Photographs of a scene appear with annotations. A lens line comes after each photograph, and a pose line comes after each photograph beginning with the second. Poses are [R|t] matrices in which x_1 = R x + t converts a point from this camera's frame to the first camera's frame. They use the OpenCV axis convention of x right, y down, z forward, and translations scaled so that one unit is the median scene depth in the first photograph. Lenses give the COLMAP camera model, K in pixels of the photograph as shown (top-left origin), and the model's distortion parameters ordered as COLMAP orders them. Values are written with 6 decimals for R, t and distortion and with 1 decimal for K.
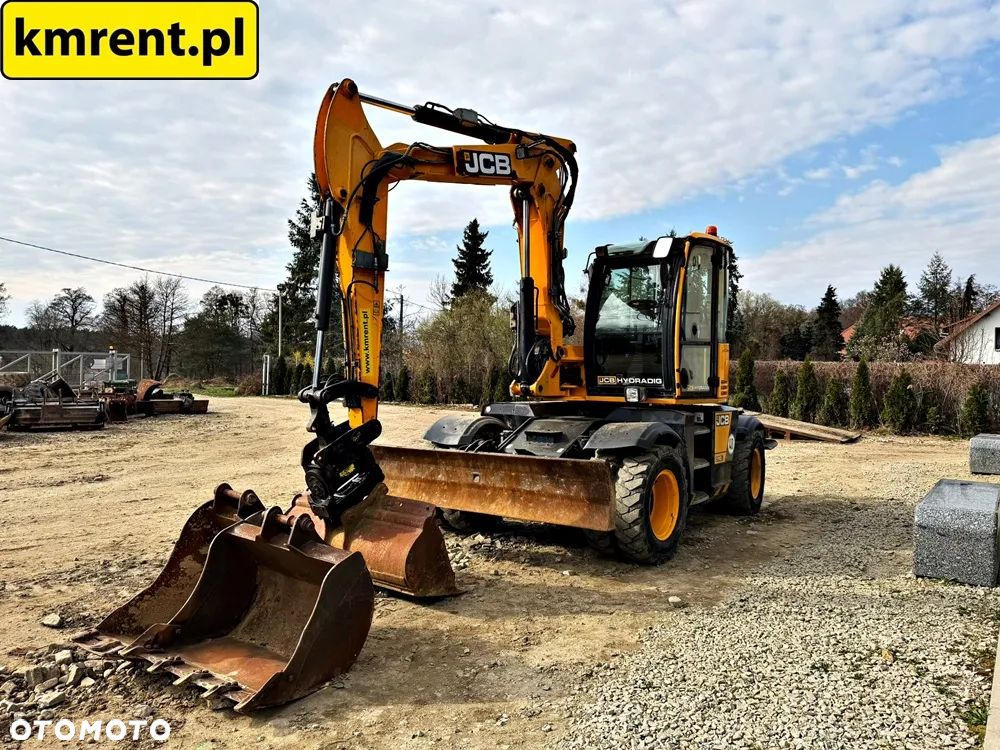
lens RADIAL K [[703.8, 0, 500.0], [0, 703.8, 375.0], [0, 0, 1]] dist [0.057964, -0.070872]
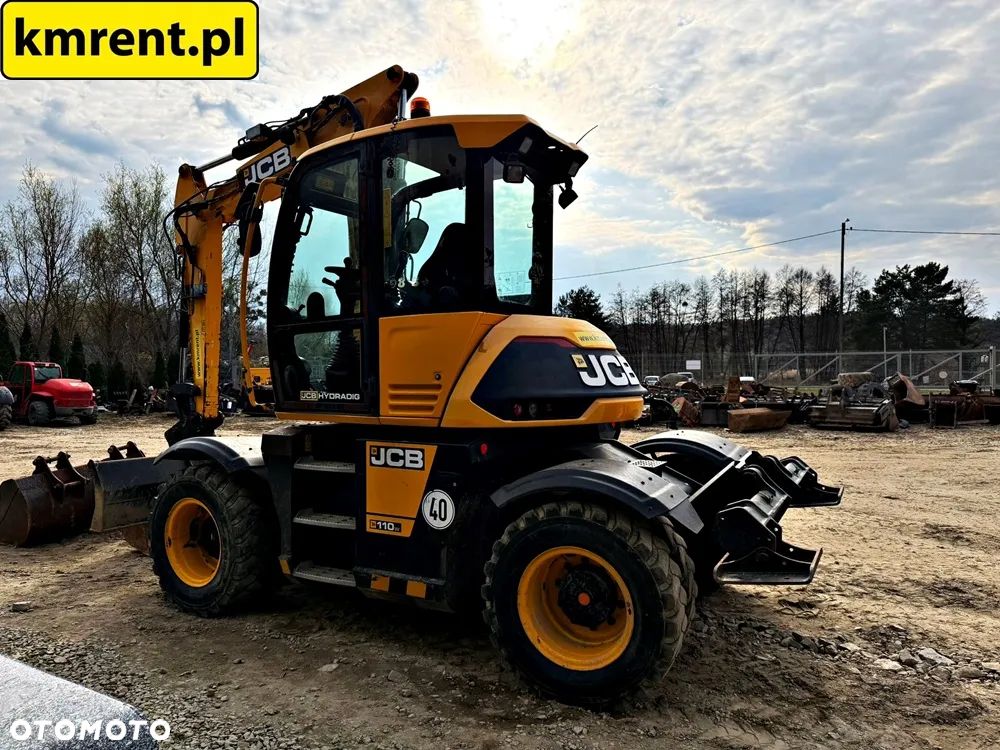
lens RADIAL K [[705.1, 0, 496.9], [0, 705.1, 380.0], [0, 0, 1]] dist [0.050450, -0.061033]
pose [[0.109567, -0.000688, -0.993979, 1.024447], [0.007886, 0.999969, 0.000177, 0.006259], [0.993948, -0.007858, 0.109569, 1.213034]]
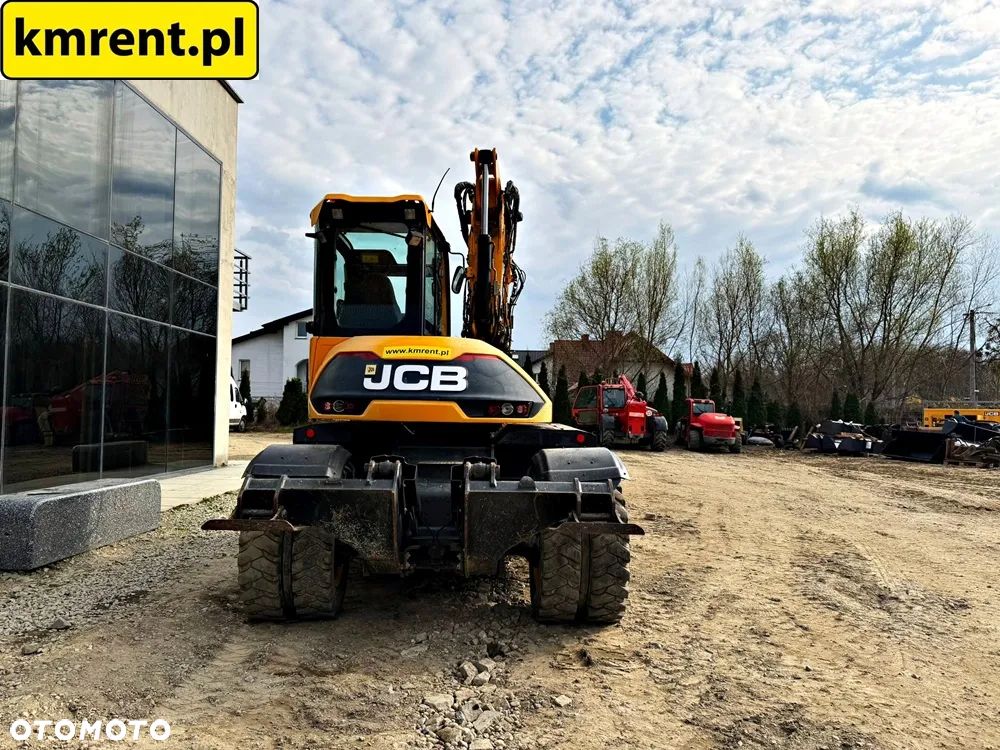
lens RADIAL K [[701.5, 0, 500.6], [0, 701.5, 378.0], [0, 0, 1]] dist [0.060279, -0.067020]
pose [[-0.807632, -0.055357, -0.587083, 0.734116], [-0.030146, 0.998158, -0.052647, 0.037687], [0.588916, -0.024821, -0.807813, 2.120041]]
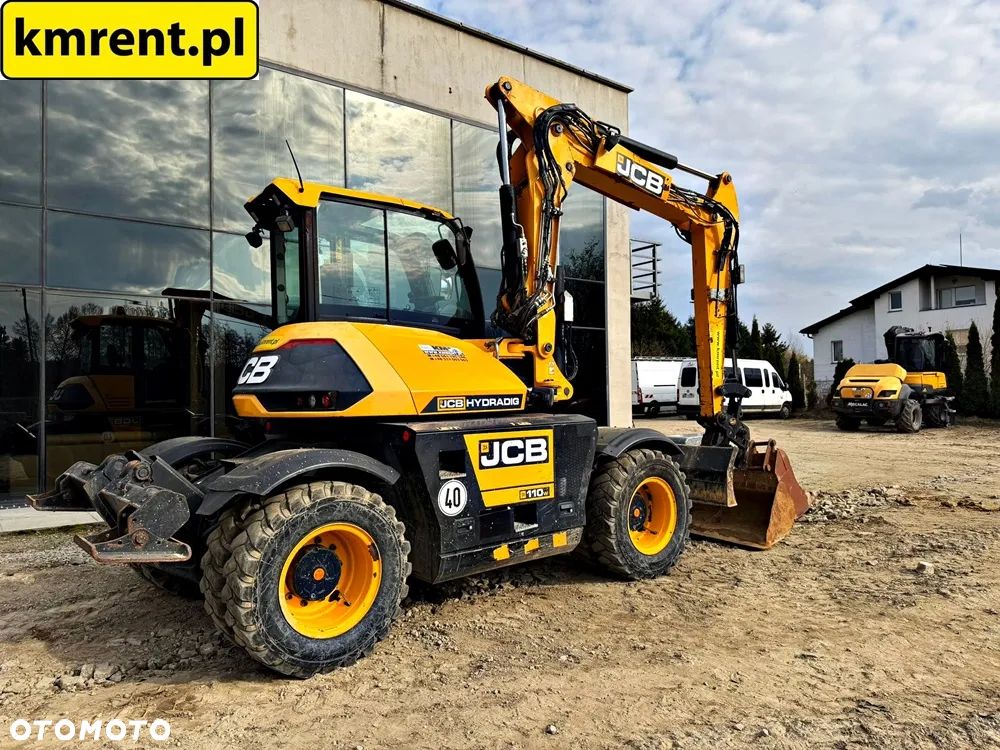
lens RADIAL K [[704.9, 0, 501.0], [0, 704.9, 375.8], [0, 0, 1]] dist [-0.000918, -0.001870]
pose [[-0.965324, 0.006403, 0.260978, -0.137742], [0.000982, 0.999781, -0.020895, 0.020221], [-0.261054, -0.019914, -0.965119, 2.092514]]
